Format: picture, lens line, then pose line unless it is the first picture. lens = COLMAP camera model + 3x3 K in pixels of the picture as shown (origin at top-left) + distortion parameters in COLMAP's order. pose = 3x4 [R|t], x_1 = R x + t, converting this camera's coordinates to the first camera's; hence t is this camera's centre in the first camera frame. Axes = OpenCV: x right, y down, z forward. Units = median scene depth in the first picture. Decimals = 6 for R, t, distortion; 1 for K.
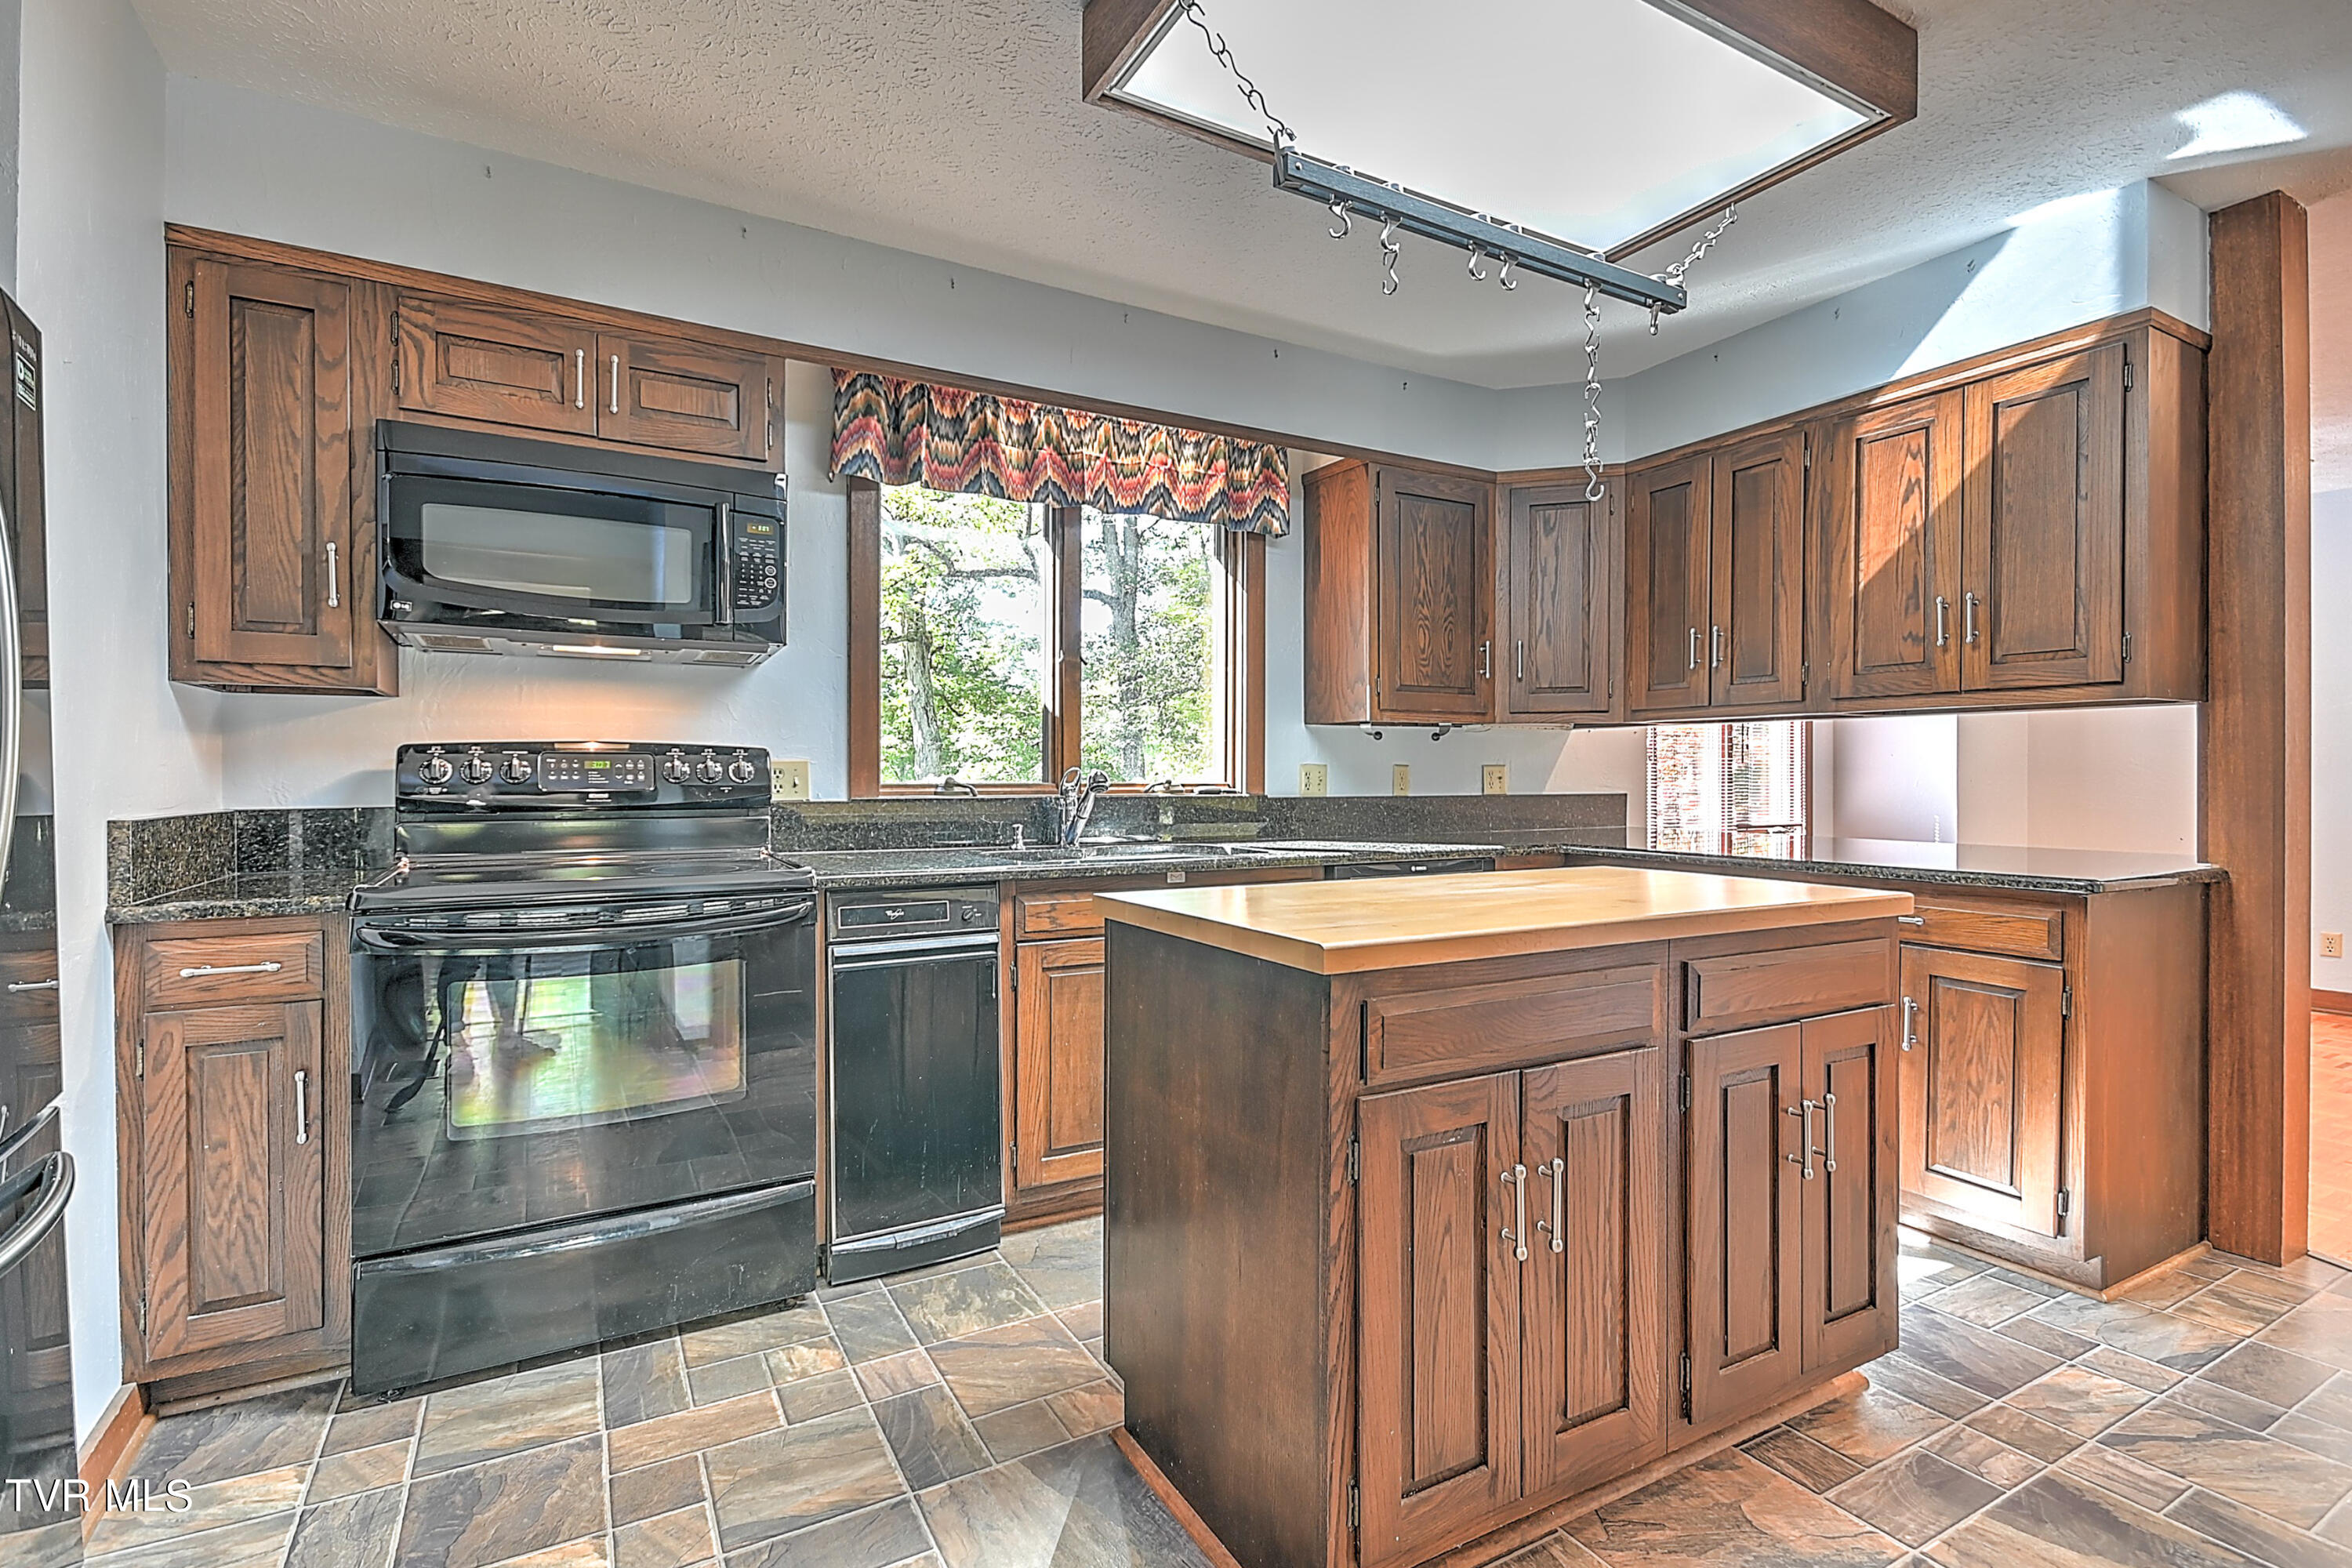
lens RADIAL K [[1071.0, 0, 1145.5], [0, 1071.0, 786.3], [0, 0, 1]] dist [0.020513, -0.009786]
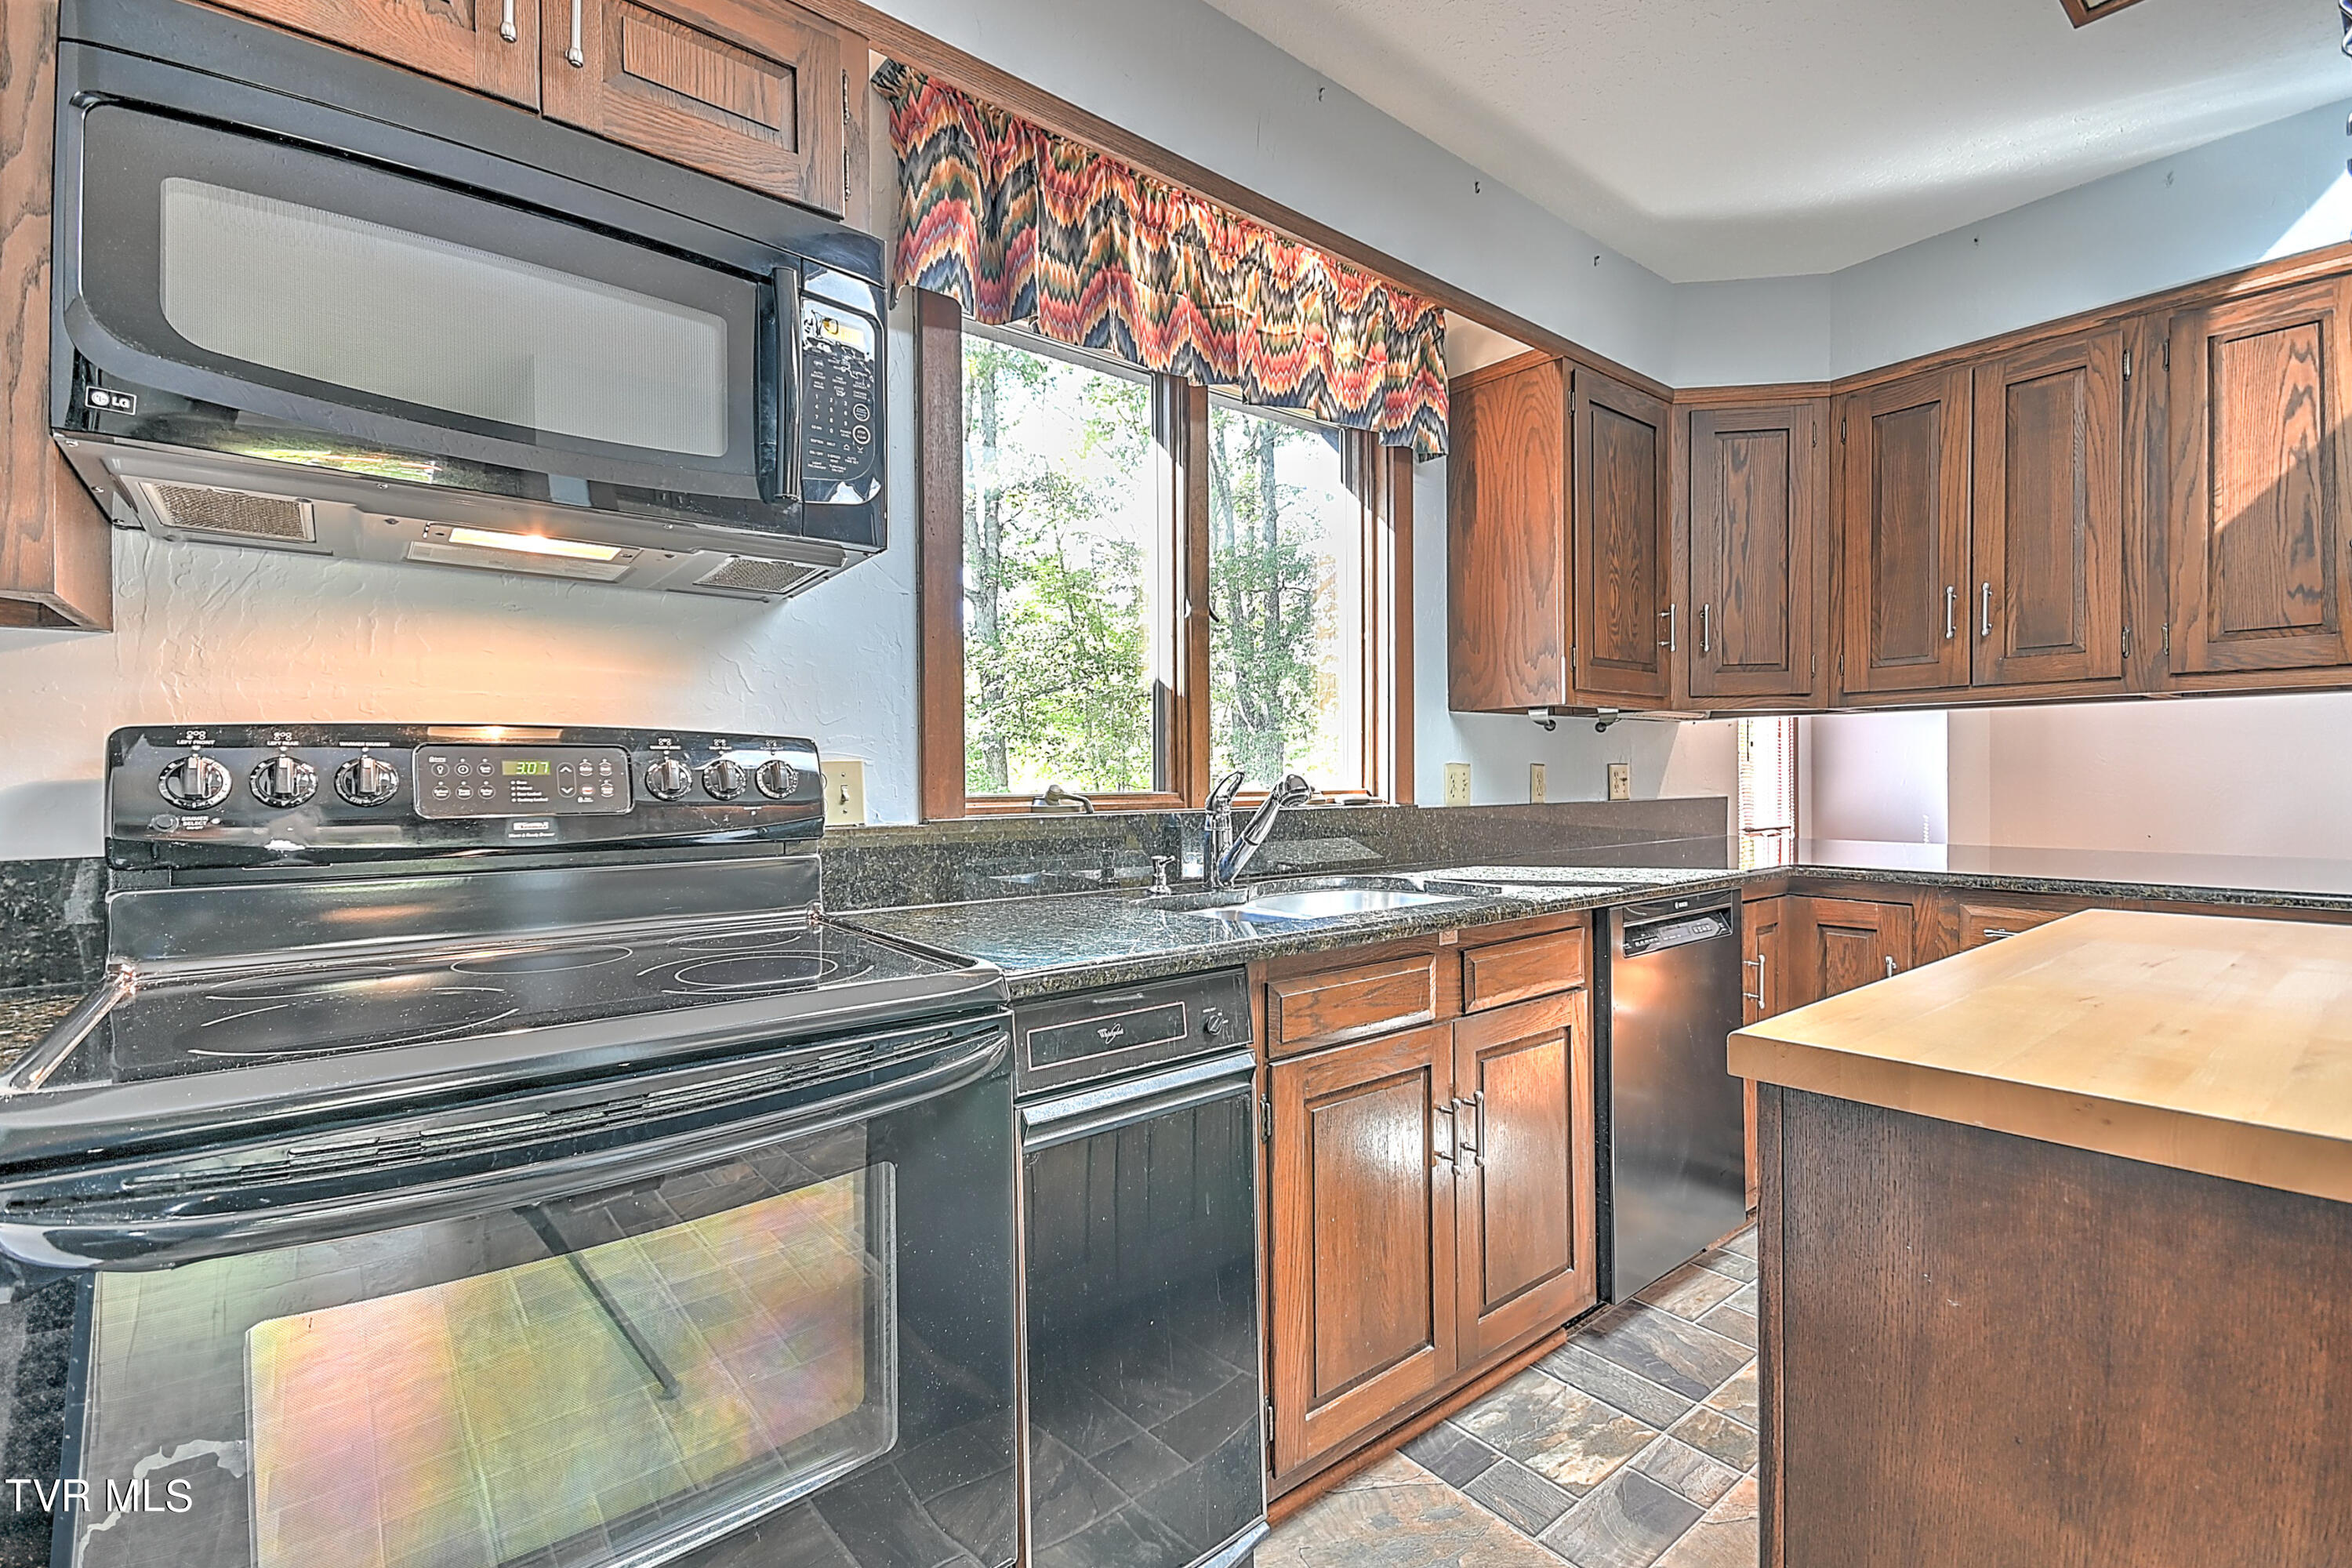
lens RADIAL K [[1071.0, 0, 1110.3], [0, 1071.0, 788.9], [0, 0, 1]] dist [0.020513, -0.009786]
pose [[0.991695, -0.009045, 0.128296, -0.238765], [0.009312, 0.999956, -0.001481, -0.004830], [-0.128277, 0.002663, 0.991735, 0.354680]]
